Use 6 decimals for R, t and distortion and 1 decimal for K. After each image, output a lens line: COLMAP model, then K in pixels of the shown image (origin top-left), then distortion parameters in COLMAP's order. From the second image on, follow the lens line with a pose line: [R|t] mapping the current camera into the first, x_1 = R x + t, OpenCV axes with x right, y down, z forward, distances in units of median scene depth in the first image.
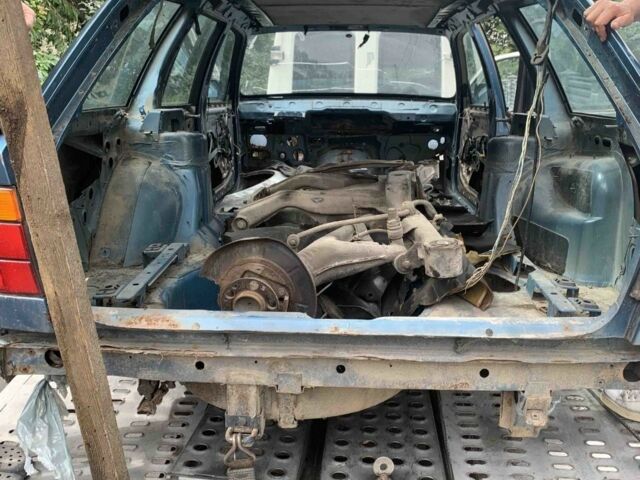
lens RADIAL K [[644.8, 0, 320.0], [0, 644.8, 240.0], [0, 0, 1]] dist [-0.003563, -0.005632]
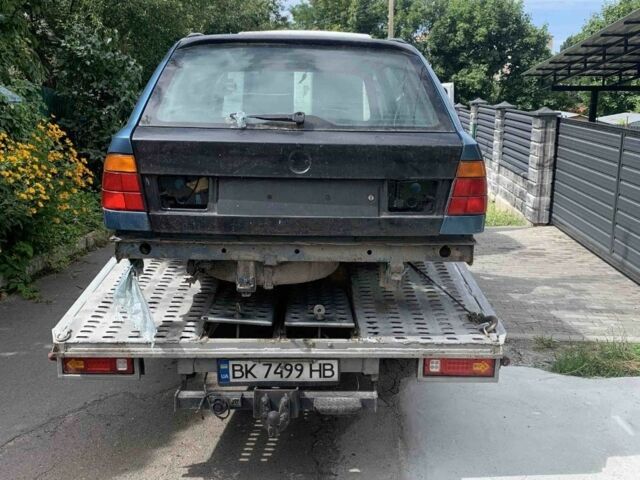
lens RADIAL K [[644.8, 0, 320.0], [0, 644.8, 240.0], [0, 0, 1]] dist [-0.003563, -0.005632]
pose [[0.994761, -0.004935, 0.102109, -0.093961], [0.009222, 0.999094, -0.041556, 0.236316], [-0.101811, 0.042280, 0.993905, -0.907562]]
